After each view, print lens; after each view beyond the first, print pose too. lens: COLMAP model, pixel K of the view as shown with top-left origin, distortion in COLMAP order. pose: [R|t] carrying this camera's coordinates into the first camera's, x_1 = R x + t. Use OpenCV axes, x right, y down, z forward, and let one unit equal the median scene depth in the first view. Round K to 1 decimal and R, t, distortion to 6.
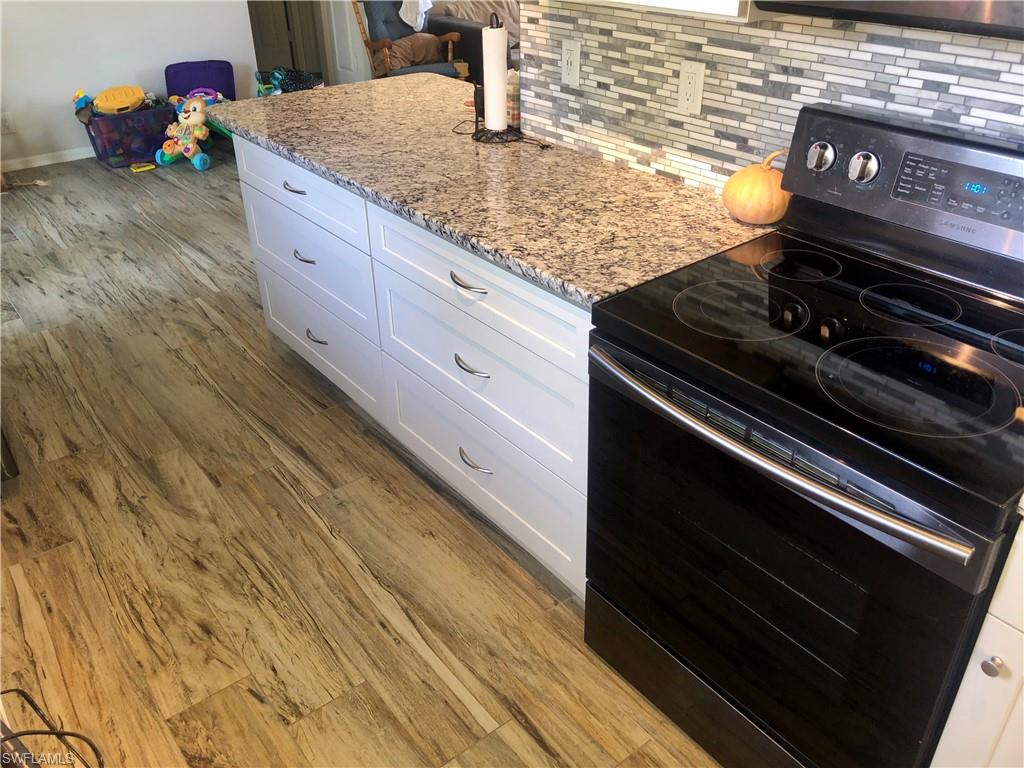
lens RADIAL K [[846.6, 0, 511.4], [0, 846.6, 383.4], [0, 0, 1]] dist [0.003294, -0.007374]
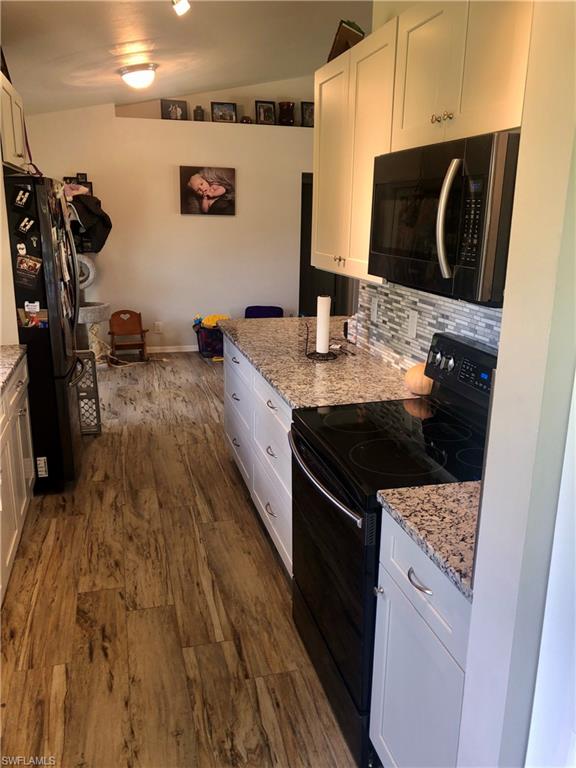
lens RADIAL K [[634.9, 0, 290.0], [0, 634.9, 384.6], [0, 0, 1]] dist [0.003294, -0.007374]
pose [[0.921381, 0.129966, -0.366288, 0.425283], [-0.223579, 0.948125, -0.225989, 0.129569], [0.317916, 0.290116, 0.902642, -0.258168]]
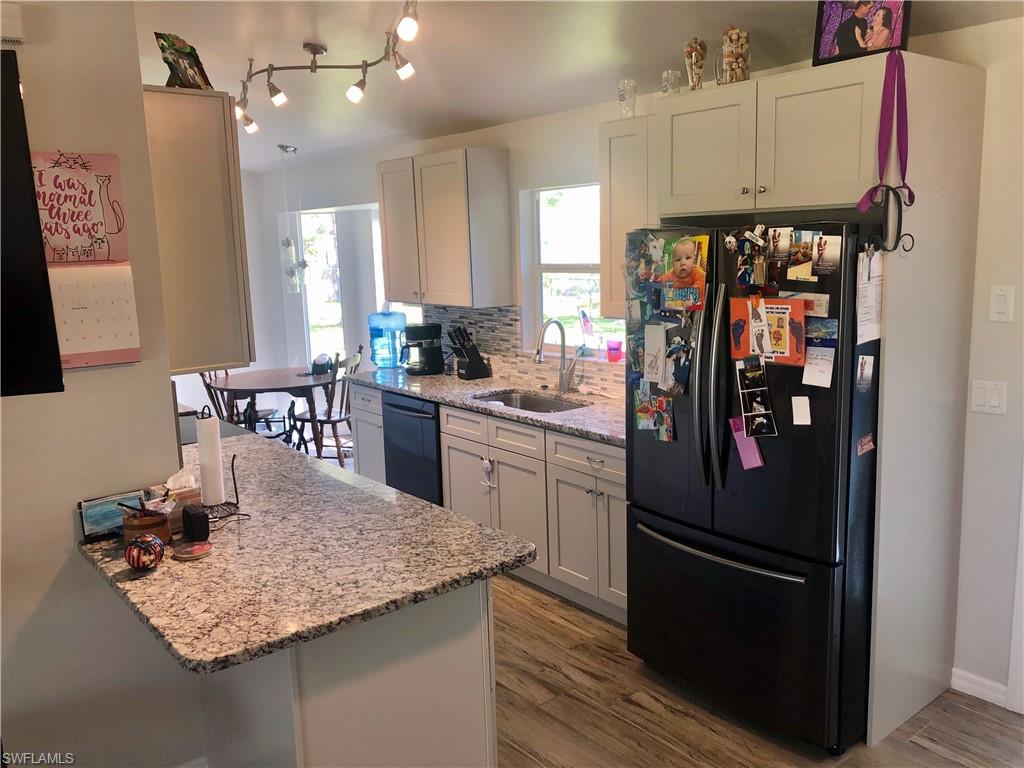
lens RADIAL K [[846.6, 0, 511.6], [0, 846.6, 381.4], [0, 0, 1]] dist [0.003294, -0.007374]
pose [[-0.999210, 0.039136, -0.006970, -0.432268], [0.025402, 0.763500, 0.645308, -1.214661], [0.030576, 0.644621, -0.763890, 1.911436]]
